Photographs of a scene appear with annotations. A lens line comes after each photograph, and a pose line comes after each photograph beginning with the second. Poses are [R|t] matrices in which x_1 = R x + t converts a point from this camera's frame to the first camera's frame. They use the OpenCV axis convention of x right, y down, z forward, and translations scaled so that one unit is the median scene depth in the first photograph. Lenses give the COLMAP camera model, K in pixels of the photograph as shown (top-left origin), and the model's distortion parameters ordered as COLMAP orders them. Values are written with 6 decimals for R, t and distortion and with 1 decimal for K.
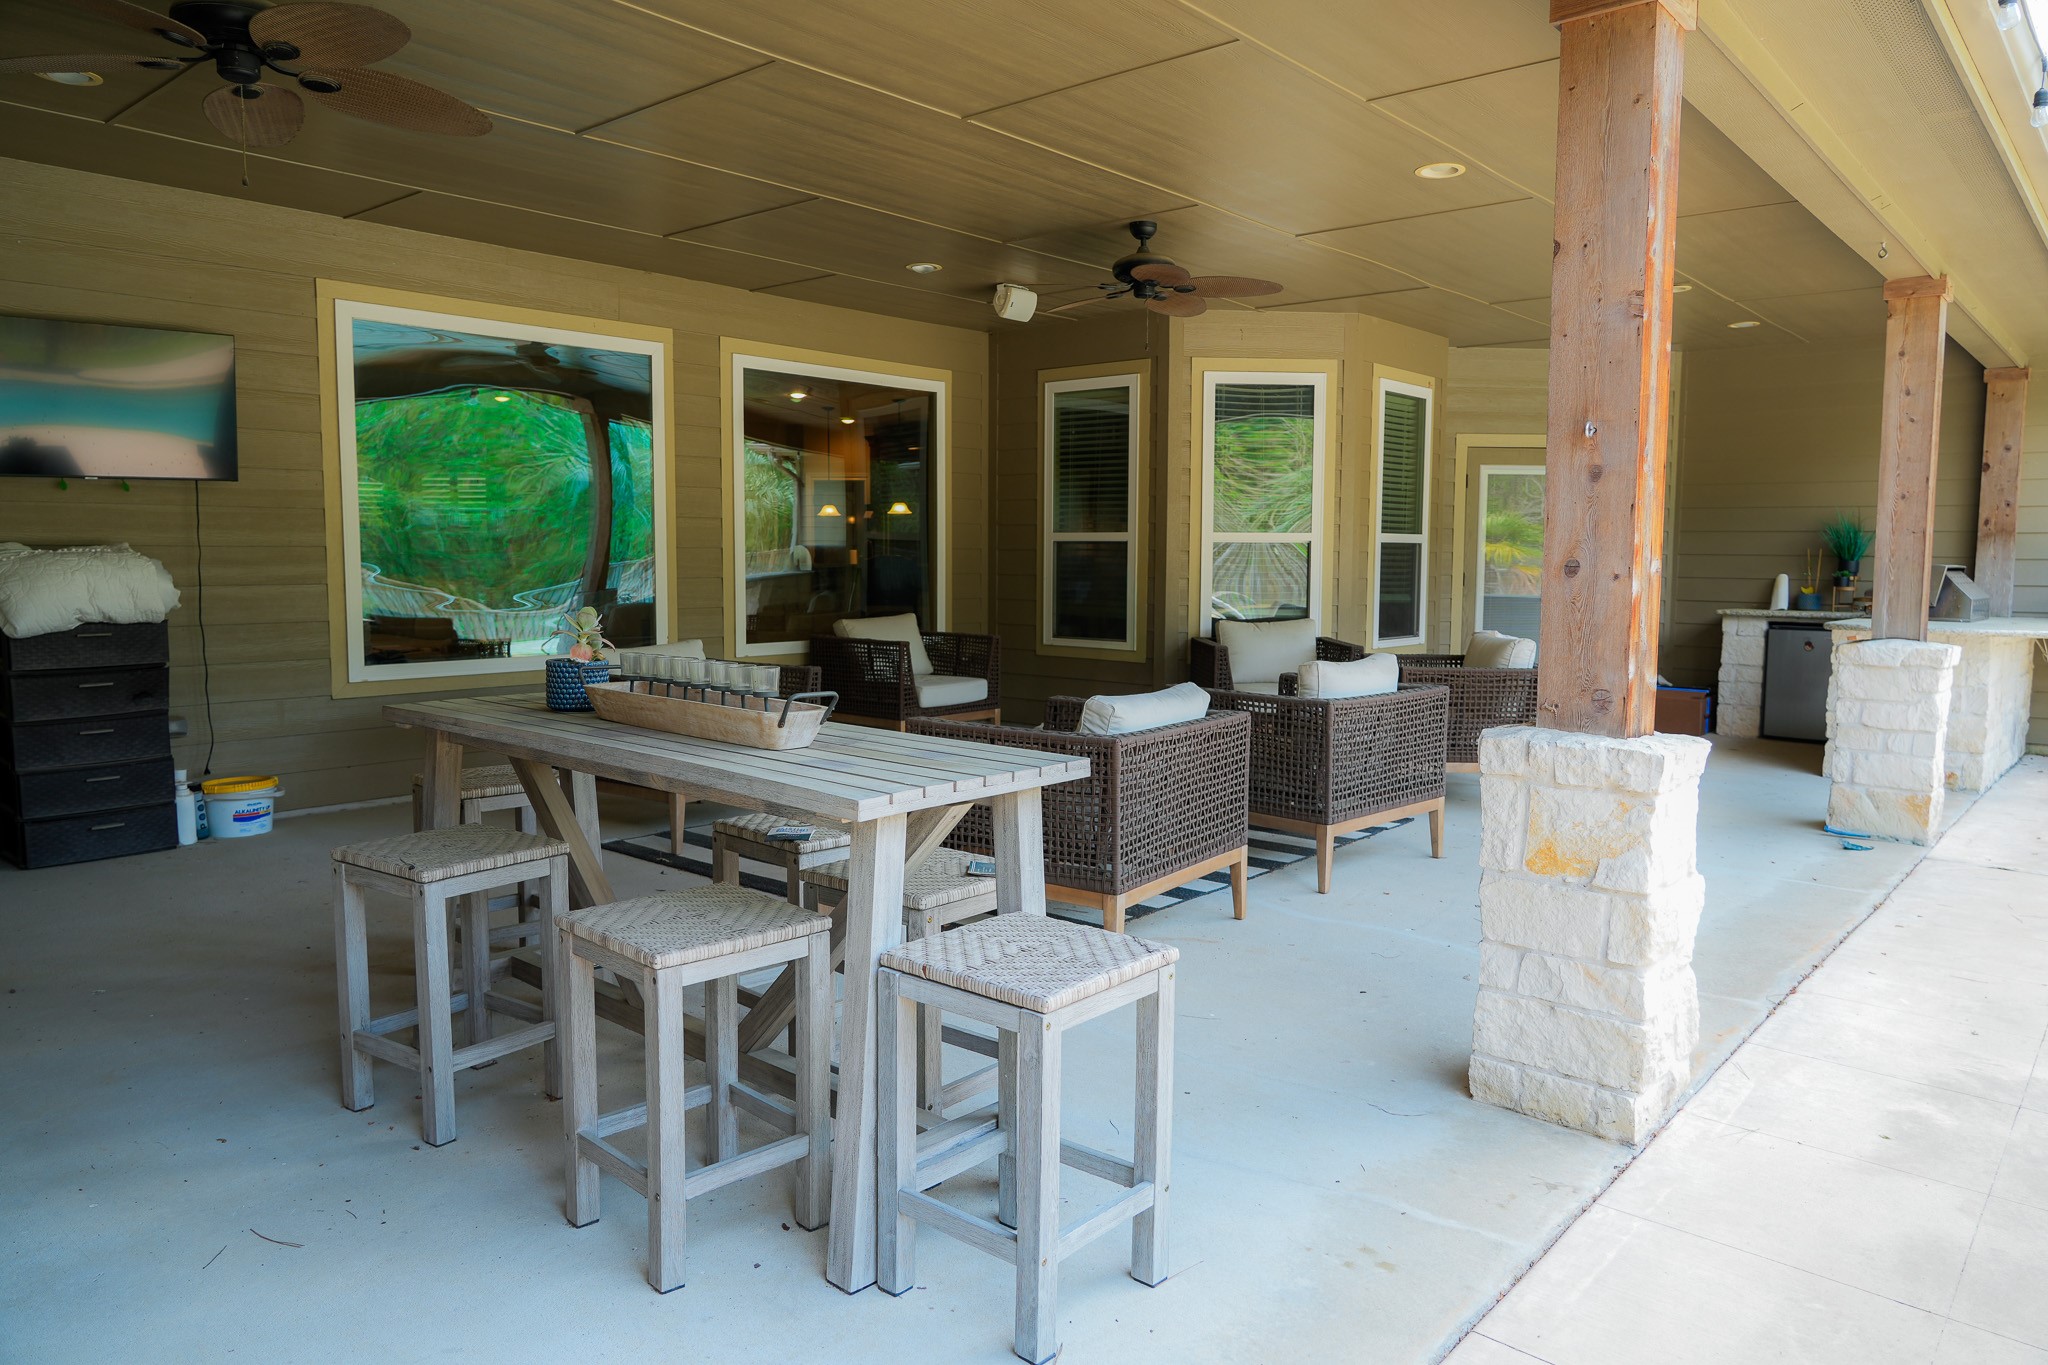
lens RADIAL K [[1371.2, 0, 1030.1], [0, 1371.2, 673.8], [0, 0, 1]] dist [-0.025772, 0.017691]
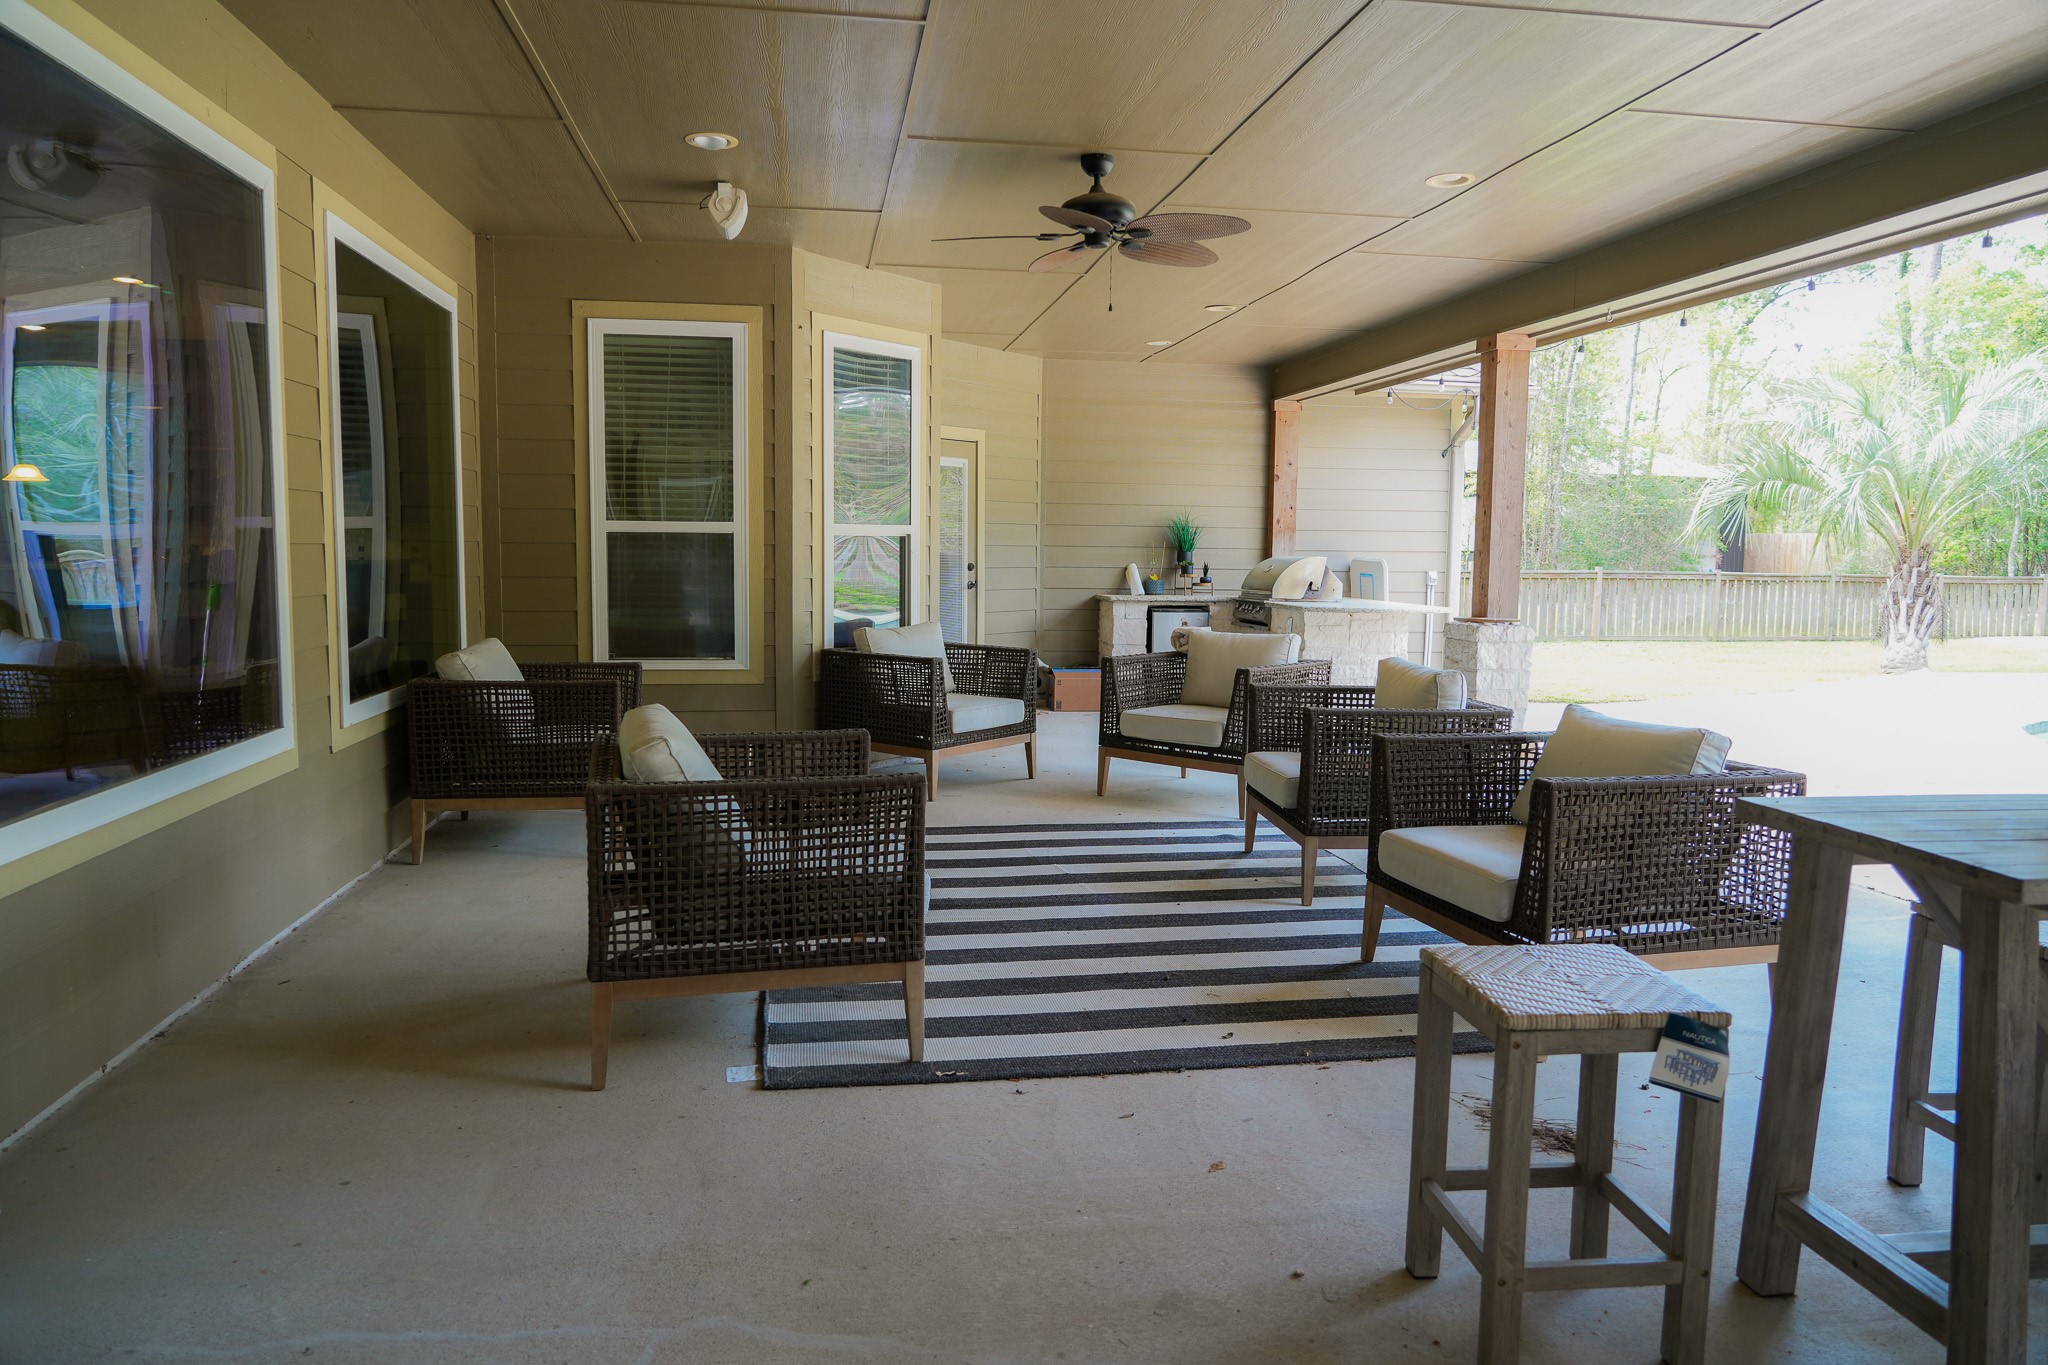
lens RADIAL K [[1371.2, 0, 1032.4], [0, 1371.2, 690.4], [0, 0, 1]] dist [-0.025772, 0.017691]
pose [[0.629263, -0.082996, 0.772748, -0.449592], [0.060540, 0.996495, 0.057727, -0.042408], [-0.774831, 0.010457, 0.632082, 0.376496]]
